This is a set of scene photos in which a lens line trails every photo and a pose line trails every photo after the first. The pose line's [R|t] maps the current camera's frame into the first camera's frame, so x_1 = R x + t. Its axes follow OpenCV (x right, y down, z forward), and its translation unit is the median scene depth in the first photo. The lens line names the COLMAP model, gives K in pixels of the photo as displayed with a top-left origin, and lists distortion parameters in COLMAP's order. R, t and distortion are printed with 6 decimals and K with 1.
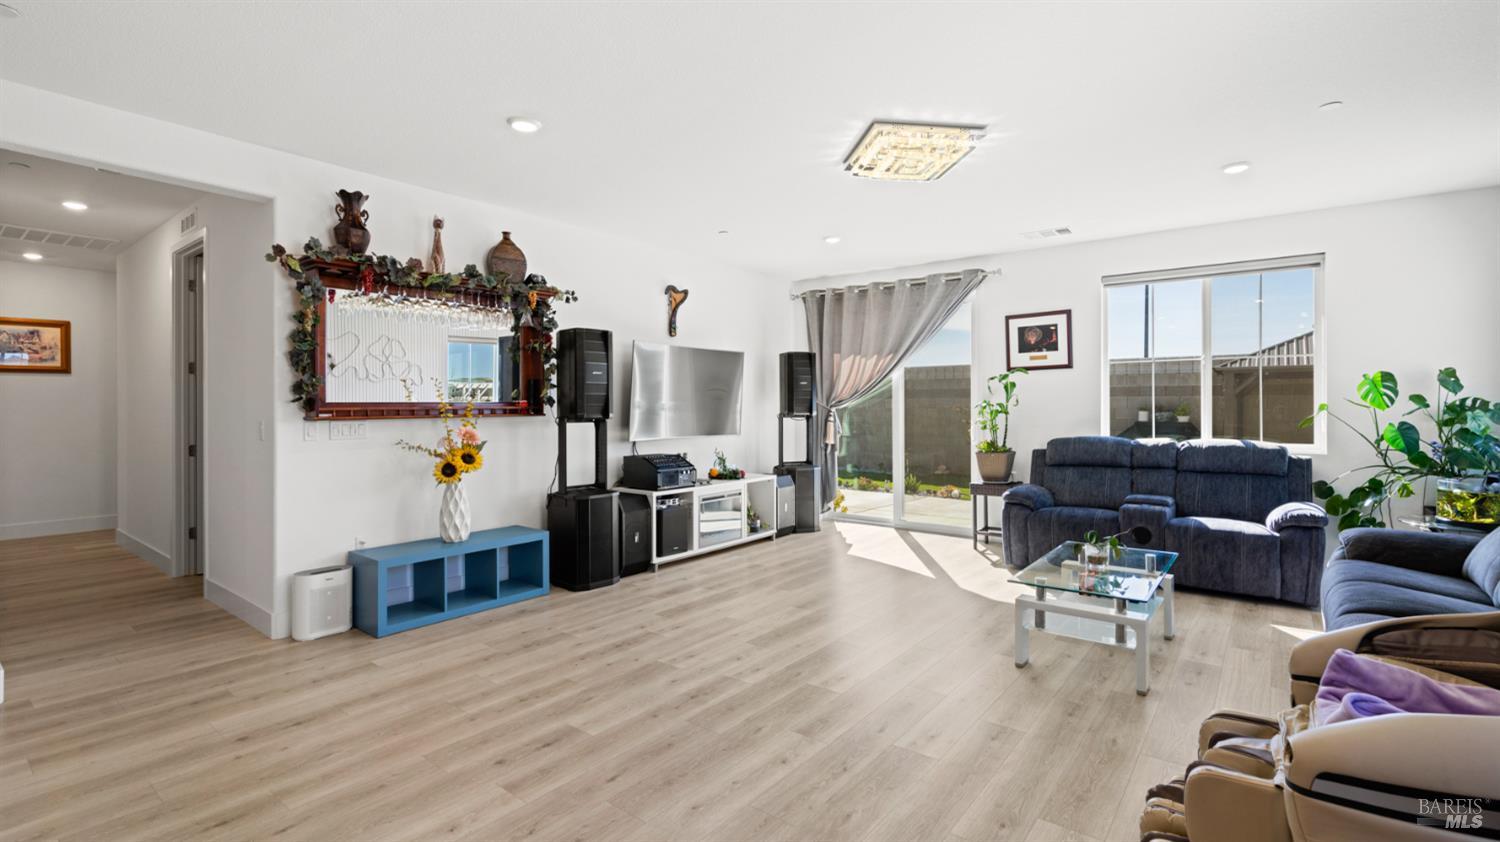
lens RADIAL K [[676.2, 0, 748.4], [0, 676.2, 411.7], [0, 0, 1]] dist [-0.003219, 0.000947]
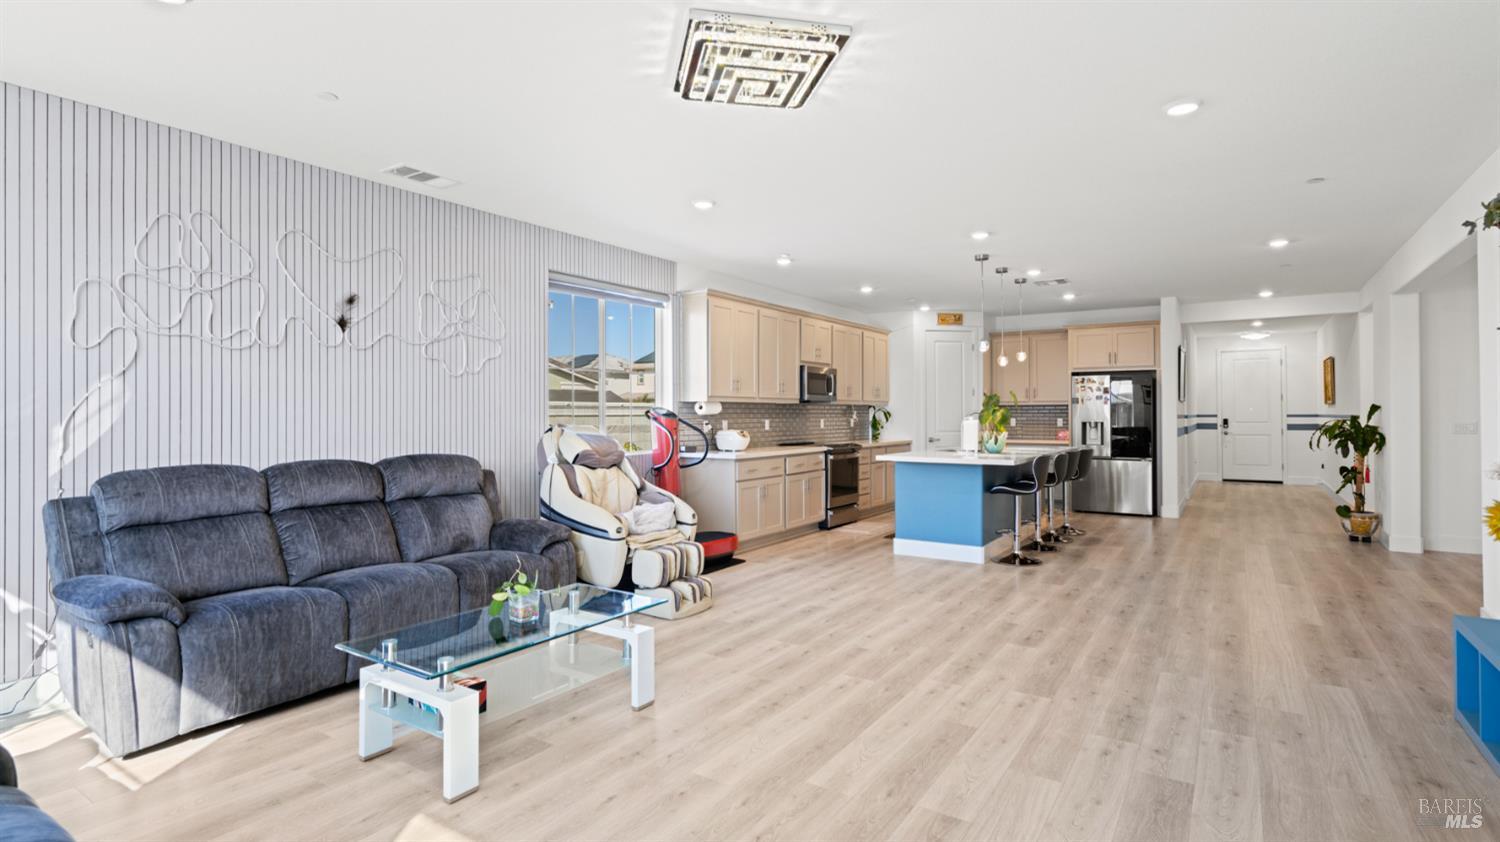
lens RADIAL K [[729.3, 0, 750.5], [0, 729.3, 415.7], [0, 0, 1]] dist [0.004333, 0.001158]
pose [[-0.996806, 0.002893, -0.079811, 0.253428], [0.002088, 0.999946, 0.010173, -0.011519], [0.079836, 0.009973, -0.996758, 1.456977]]
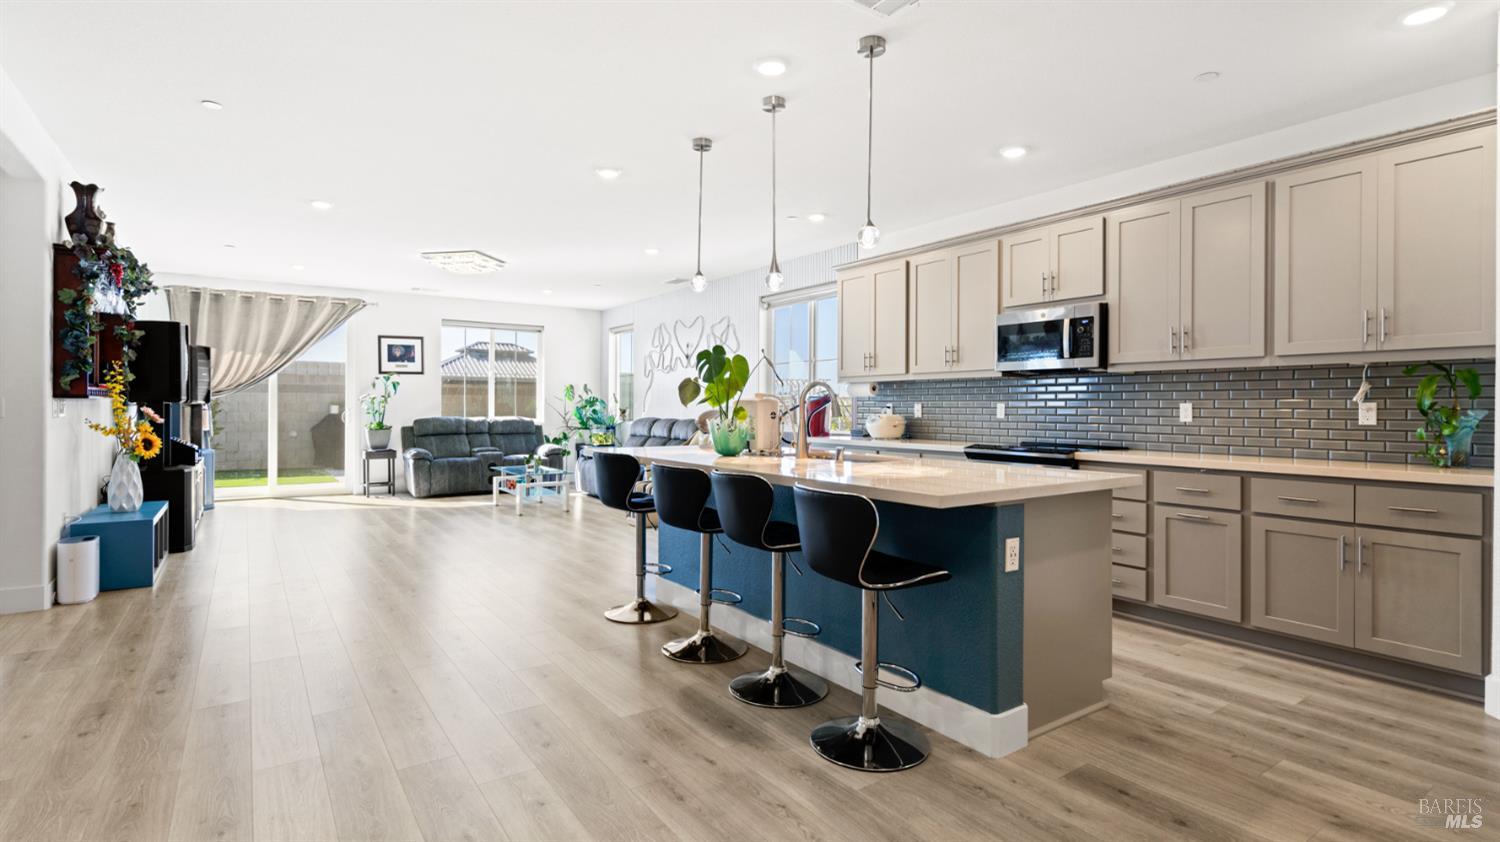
lens RADIAL K [[729.3, 0, 745.9], [0, 729.3, 413.0], [0, 0, 1]] dist [0.004333, 0.001158]
pose [[0.299336, -0.004250, 0.954138, -1.203291], [0.002115, 0.999991, 0.003791, 0.027652], [-0.954146, 0.000883, 0.299342, -0.296232]]
